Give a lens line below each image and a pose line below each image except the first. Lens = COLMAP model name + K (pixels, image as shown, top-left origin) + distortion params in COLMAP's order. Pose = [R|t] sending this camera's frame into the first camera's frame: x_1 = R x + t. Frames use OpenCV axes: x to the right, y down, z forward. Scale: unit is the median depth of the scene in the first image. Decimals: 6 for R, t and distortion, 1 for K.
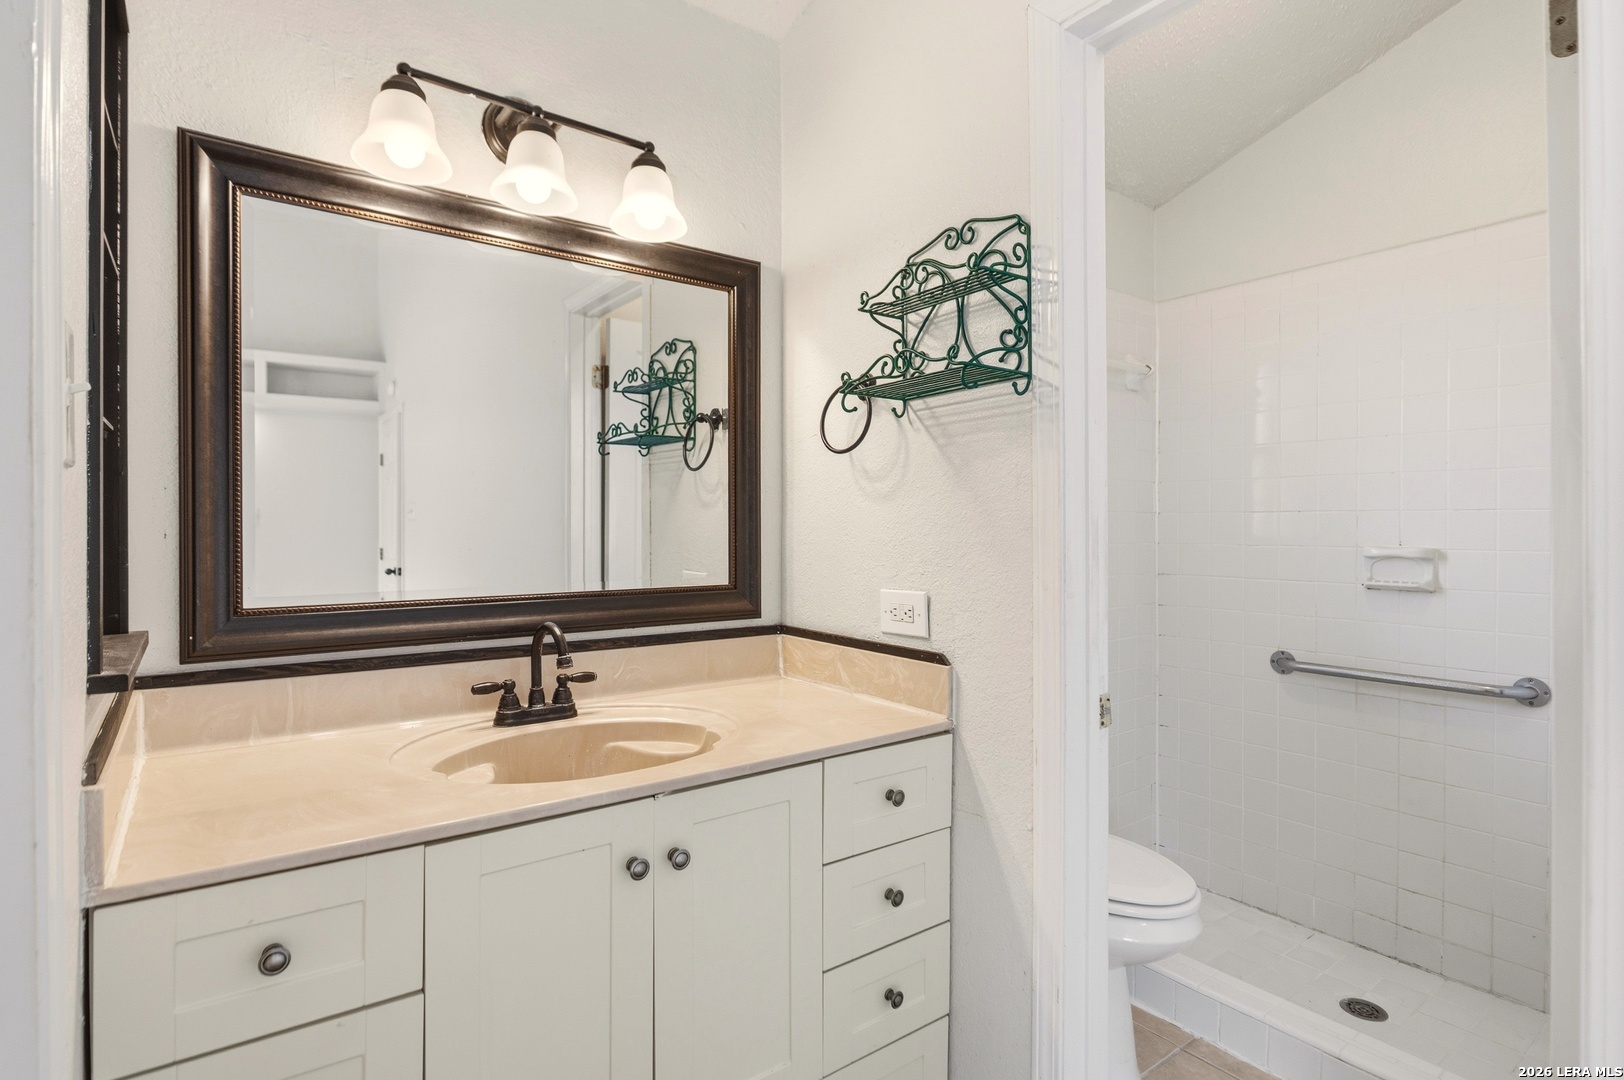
lens RADIAL K [[820.9, 0, 808.2], [0, 820.9, 525.9], [0, 0, 1]] dist [-0.002389, 0.000150]
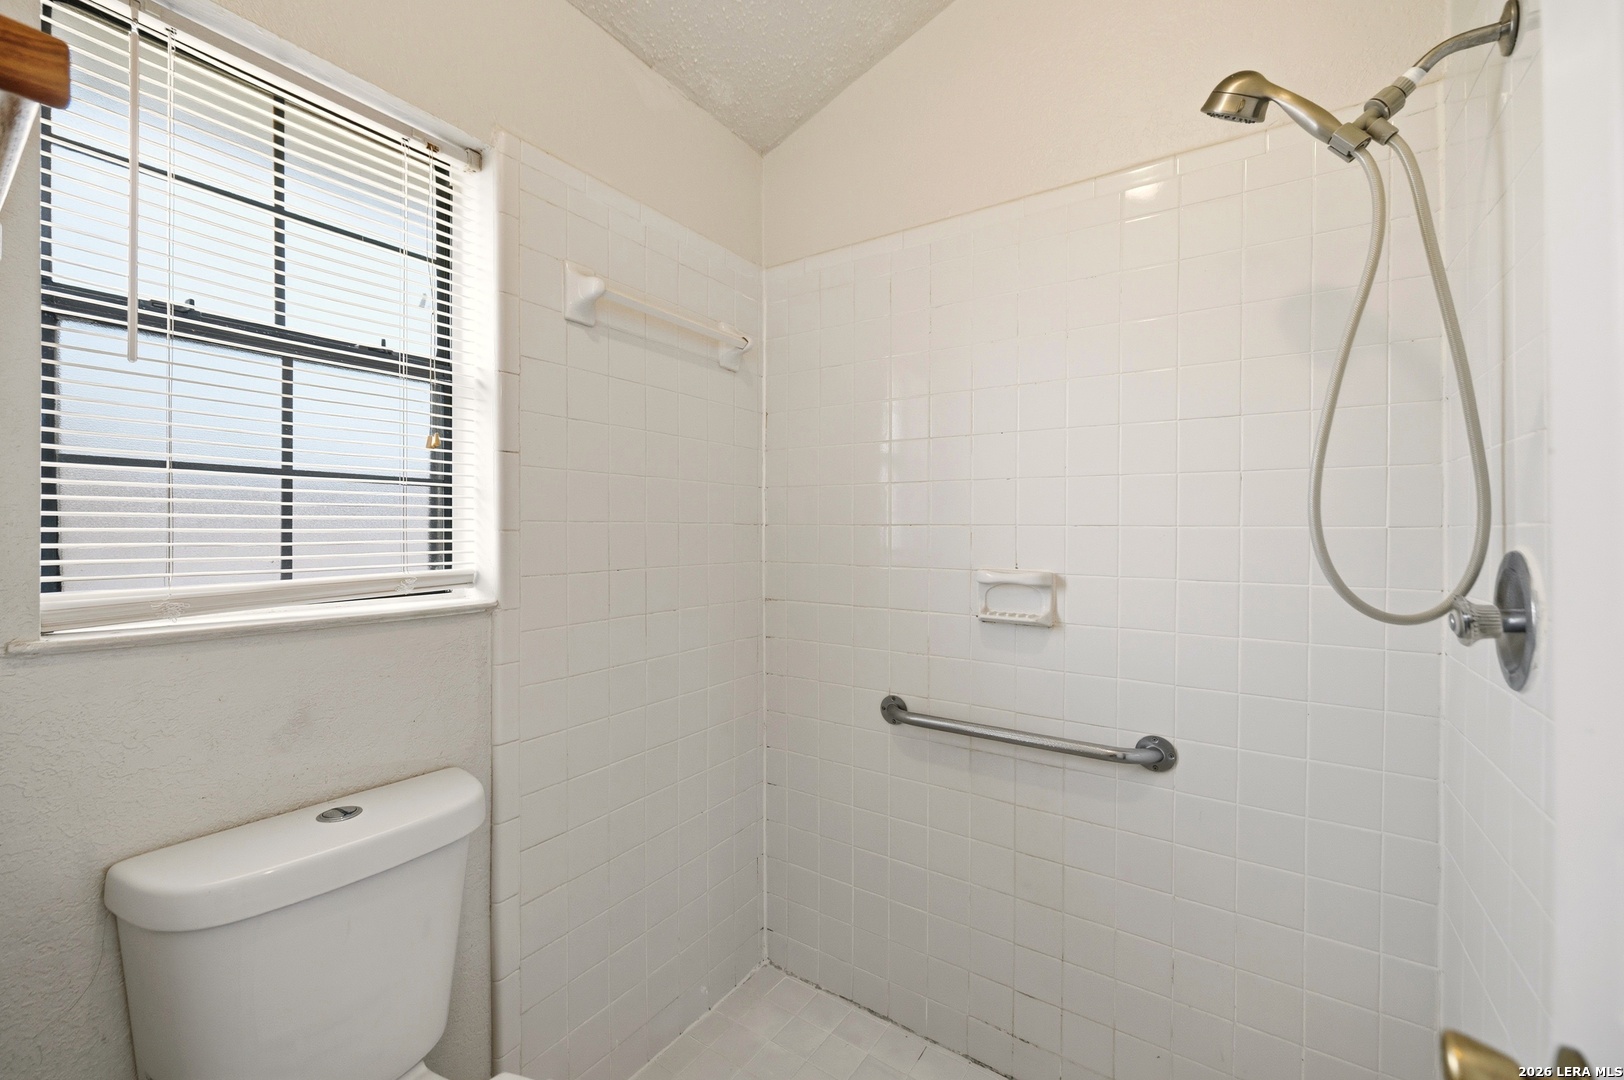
lens RADIAL K [[820.9, 0, 808.2], [0, 820.9, 525.9], [0, 0, 1]] dist [-0.002389, 0.000150]
pose [[0.924099, 0.004253, 0.382129, 0.260120], [-0.001363, 0.999968, -0.007834, -0.013861], [-0.382151, 0.006719, 0.924076, 0.385371]]
